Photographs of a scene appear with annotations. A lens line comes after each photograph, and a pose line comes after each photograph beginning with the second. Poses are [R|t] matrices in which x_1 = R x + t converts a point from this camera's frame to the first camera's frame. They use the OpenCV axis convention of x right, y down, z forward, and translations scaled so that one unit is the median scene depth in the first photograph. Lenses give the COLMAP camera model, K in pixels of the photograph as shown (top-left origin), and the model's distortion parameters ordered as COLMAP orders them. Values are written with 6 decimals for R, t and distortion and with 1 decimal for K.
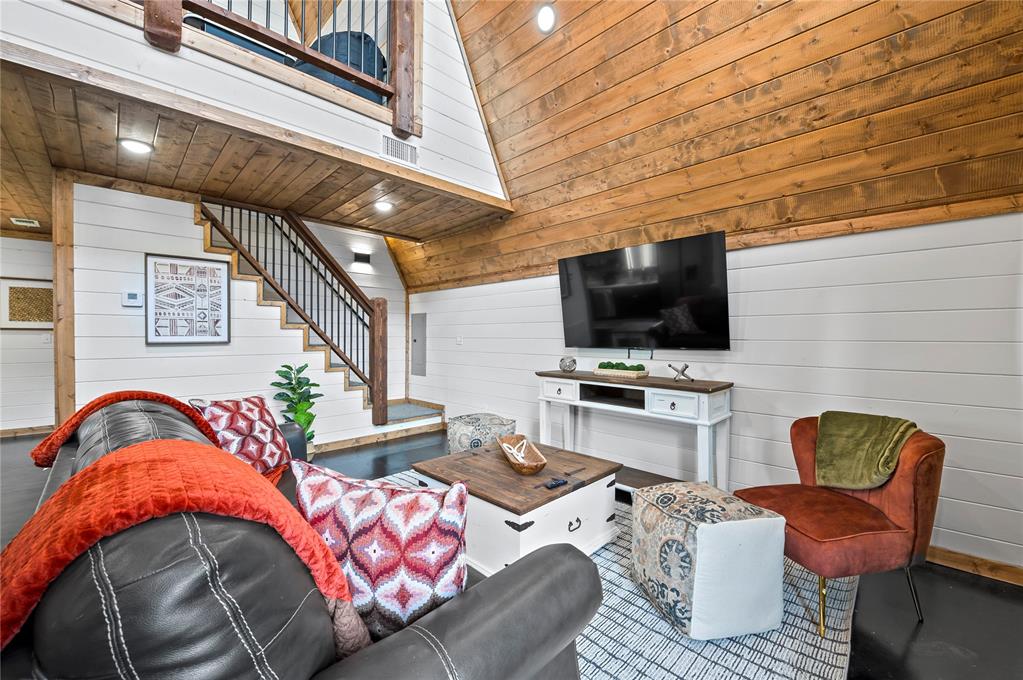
lens RADIAL K [[410.0, 0, 512.0], [0, 410.0, 341.6], [0, 0, 1]] dist [-0.019707, -0.000570]
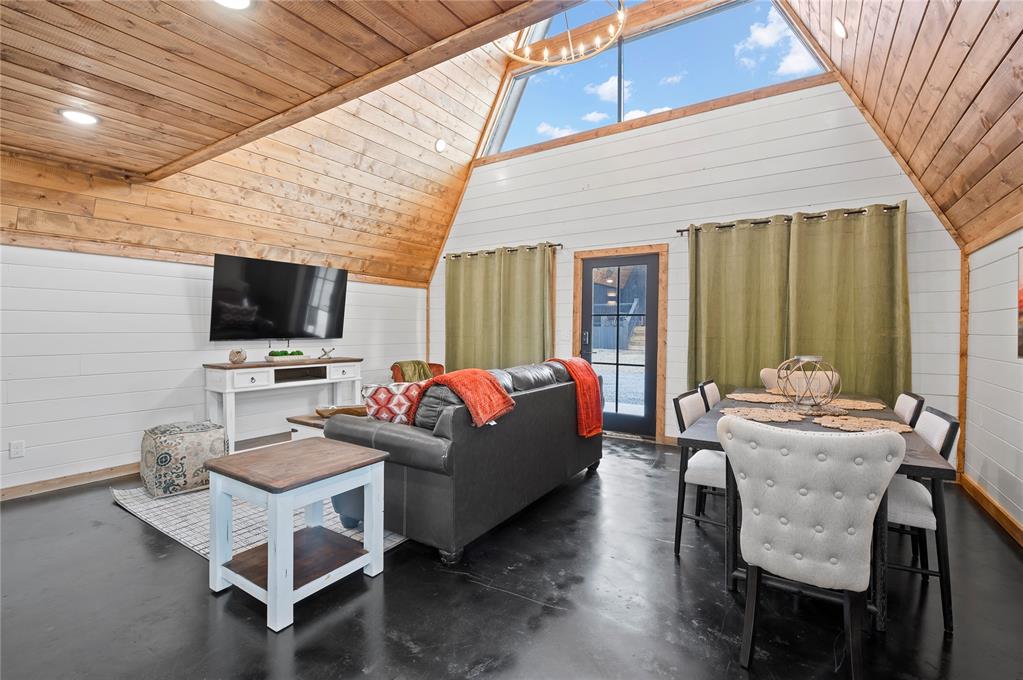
lens RADIAL K [[458.5, 0, 511.5], [0, 458.5, 340.0], [0, 0, 1]] dist [0.000428, 0.000027]
pose [[-0.205889, -0.027739, 0.978182, -1.317100], [0.003695, 0.999569, 0.029124, -0.021599], [-0.978568, 0.009611, -0.205698, 0.600141]]
